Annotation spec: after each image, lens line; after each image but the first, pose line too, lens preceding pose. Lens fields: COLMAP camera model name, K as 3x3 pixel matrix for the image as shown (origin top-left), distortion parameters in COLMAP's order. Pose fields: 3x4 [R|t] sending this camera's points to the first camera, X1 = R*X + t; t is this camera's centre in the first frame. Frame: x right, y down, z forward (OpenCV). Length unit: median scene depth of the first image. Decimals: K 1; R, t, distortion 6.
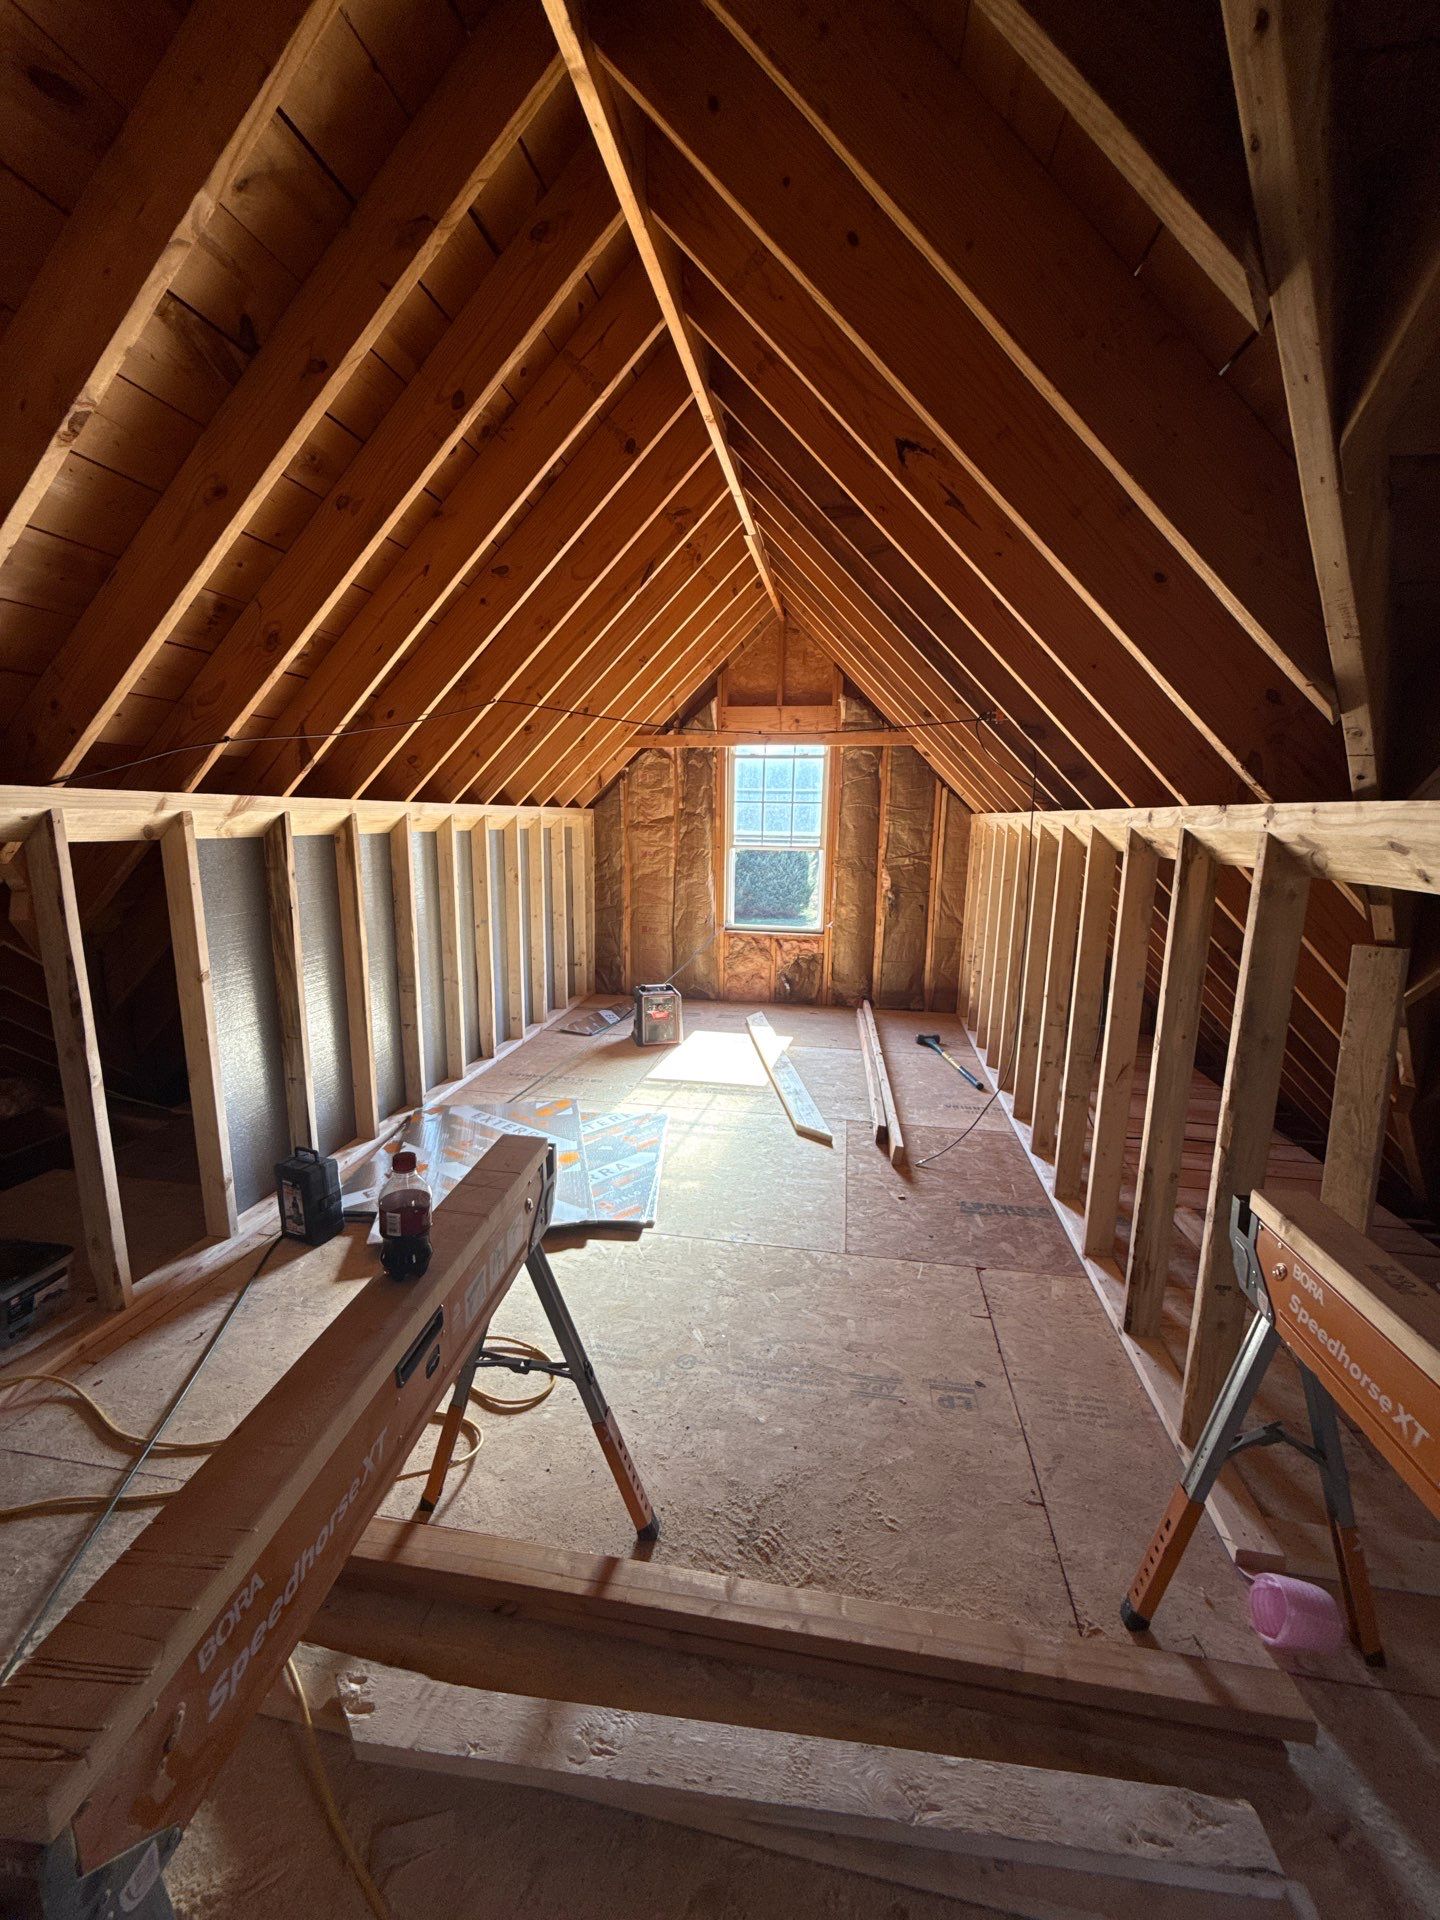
lens RADIAL K [[762.7, 0, 725.4], [0, 762.7, 959.7], [0, 0, 1]] dist [-0.000648, -0.000144]
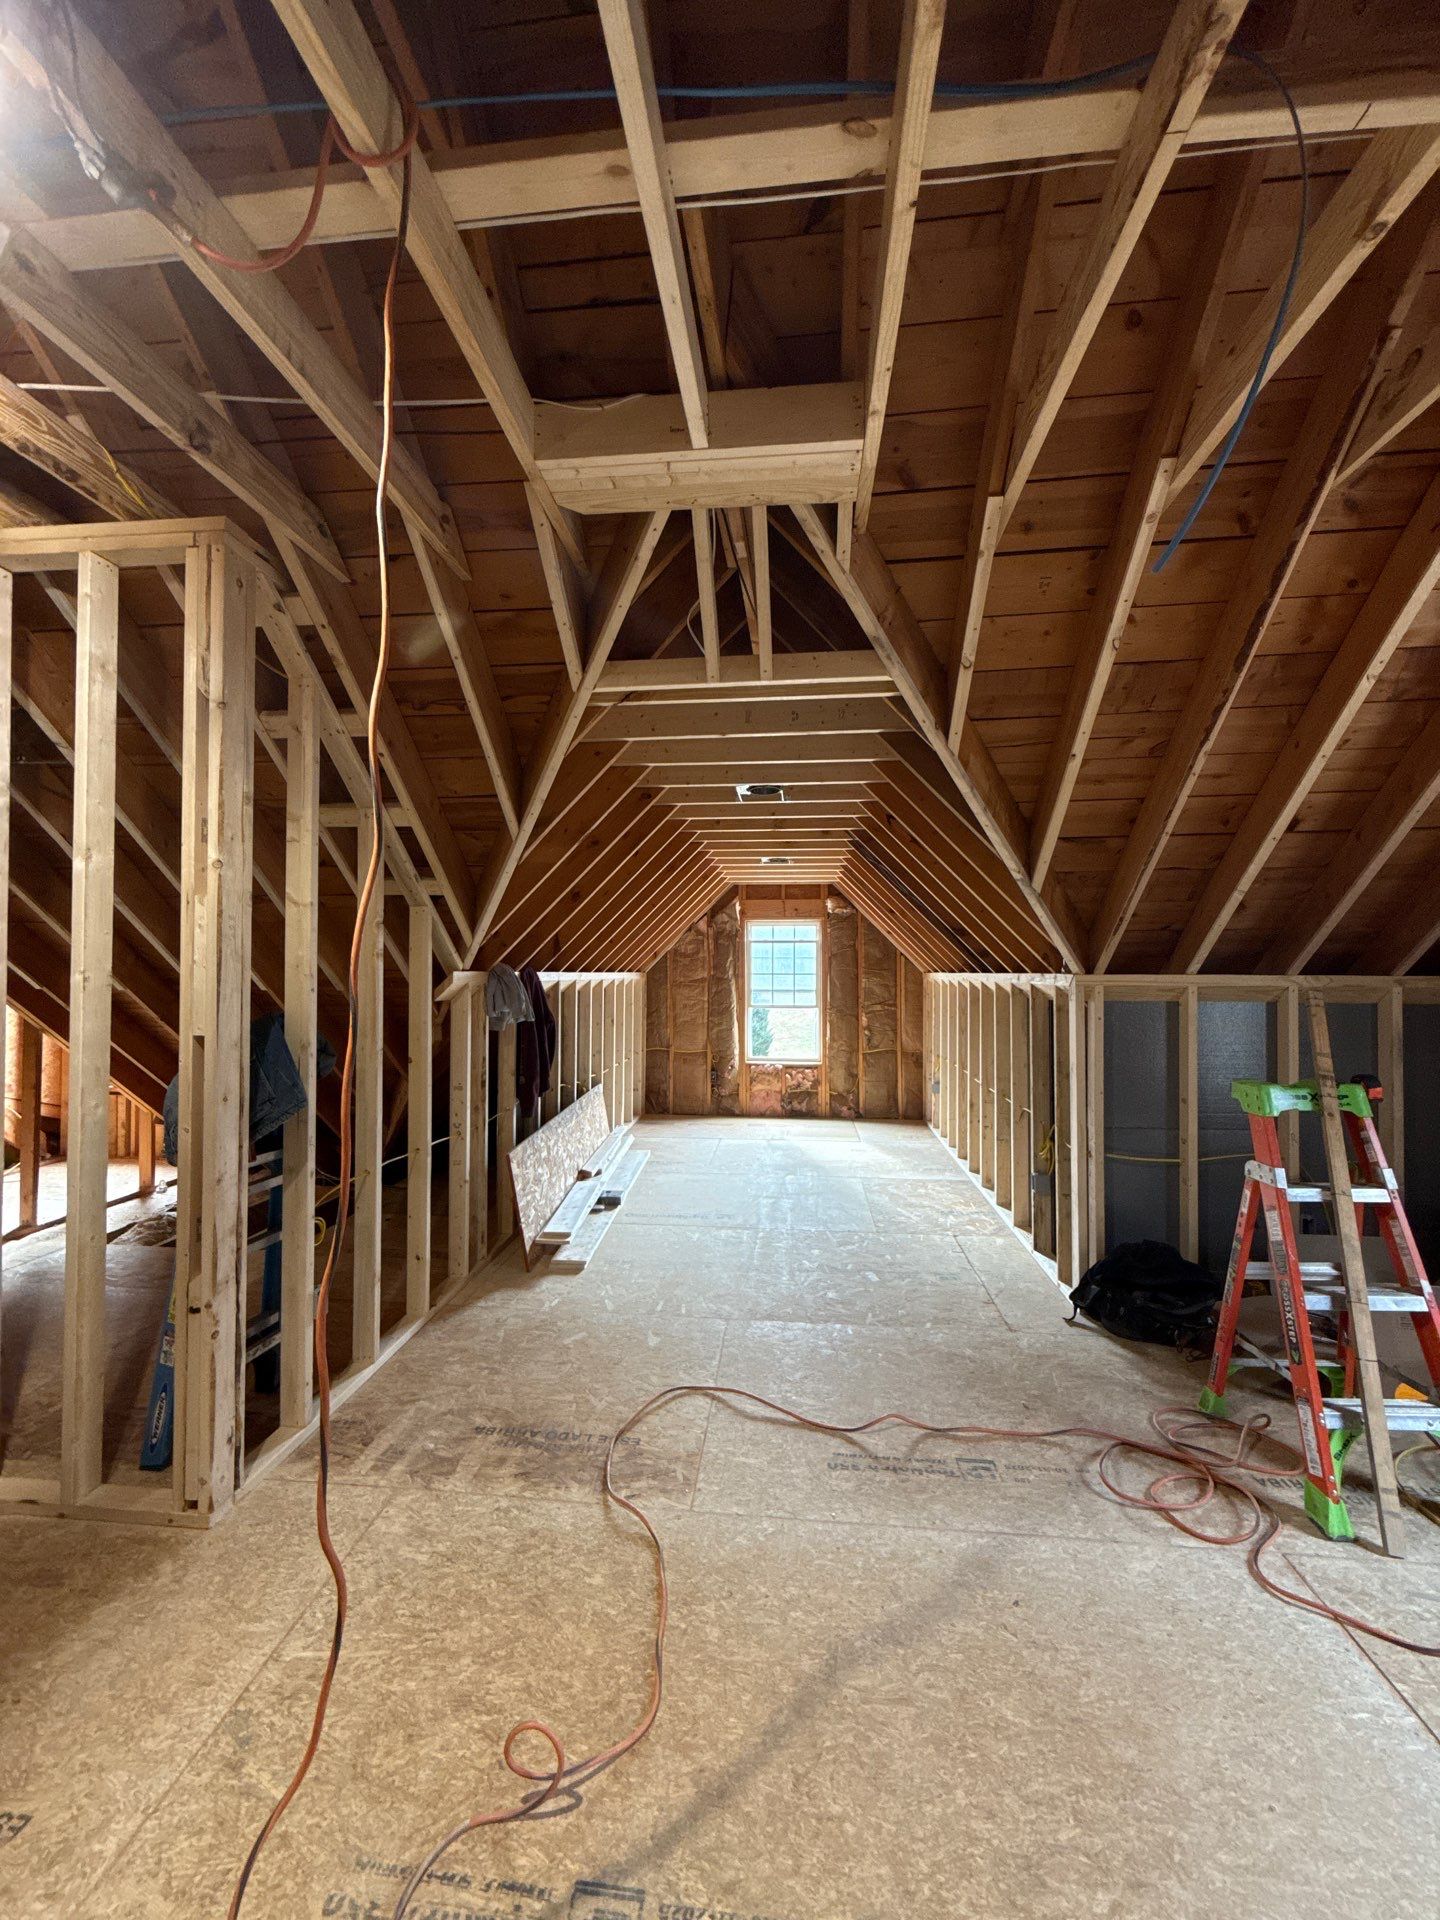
lens RADIAL K [[762.7, 0, 722.9], [0, 762.7, 962.1], [0, 0, 1]] dist [-0.000648, -0.000144]
pose [[0.998027, -0.013185, 0.061383, -0.158619], [0.025088, 0.980001, -0.197407, 0.068891], [-0.057552, 0.198557, 0.978398, -0.430240]]
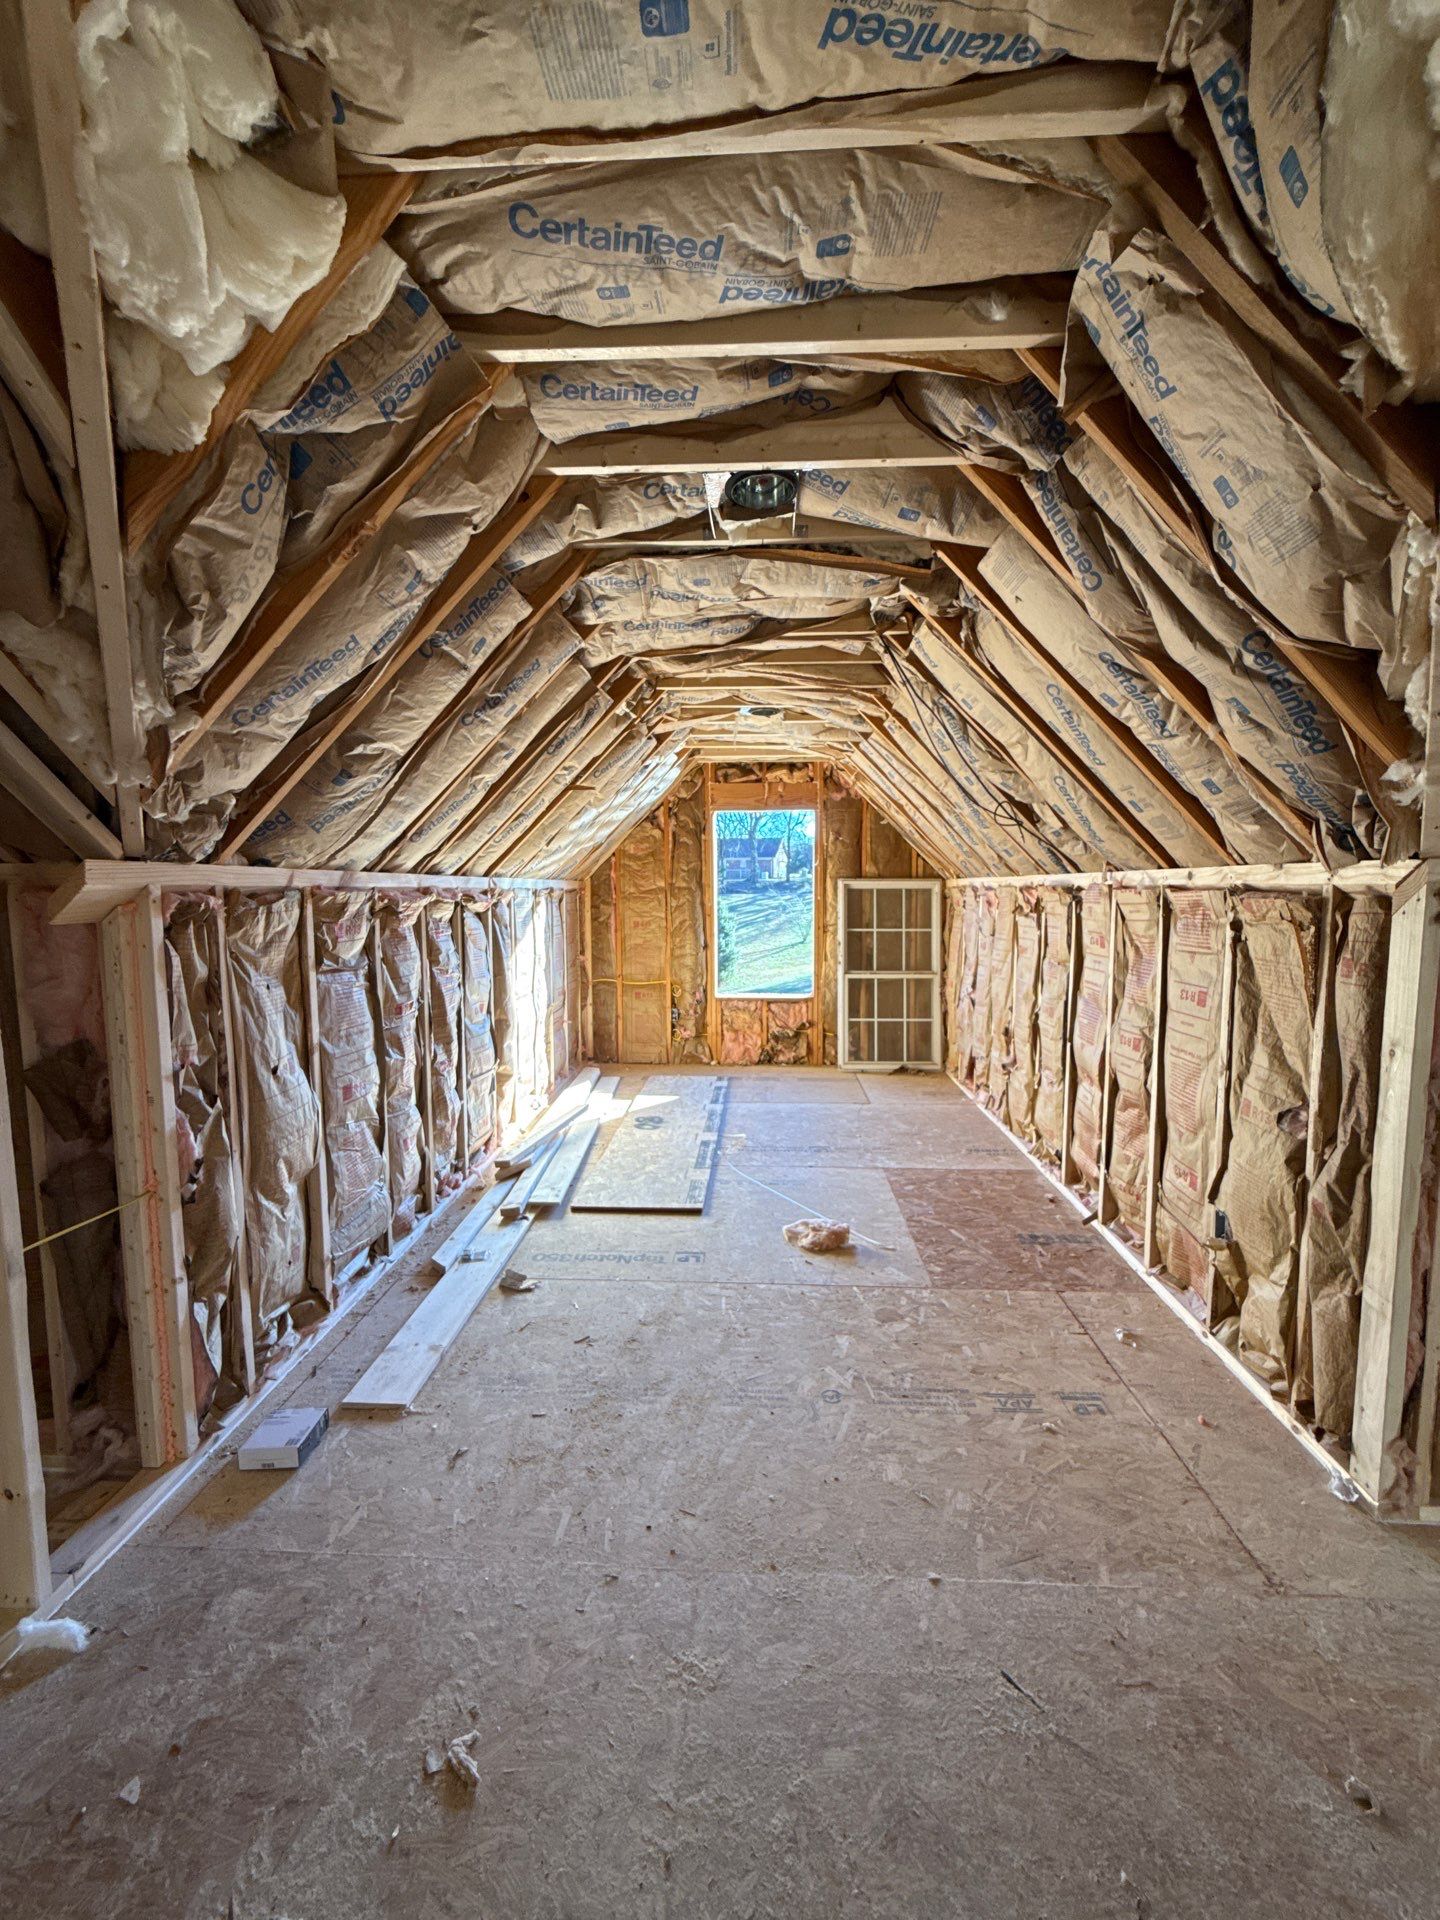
lens RADIAL K [[762.7, 0, 723.6], [0, 762.7, 960.8], [0, 0, 1]] dist [-0.000648, -0.000144]
pose [[0.994020, -0.028413, 0.105437, -0.131024], [0.037864, 0.995334, -0.088749, 0.008651], [-0.102424, 0.092210, 0.990458, -0.034424]]
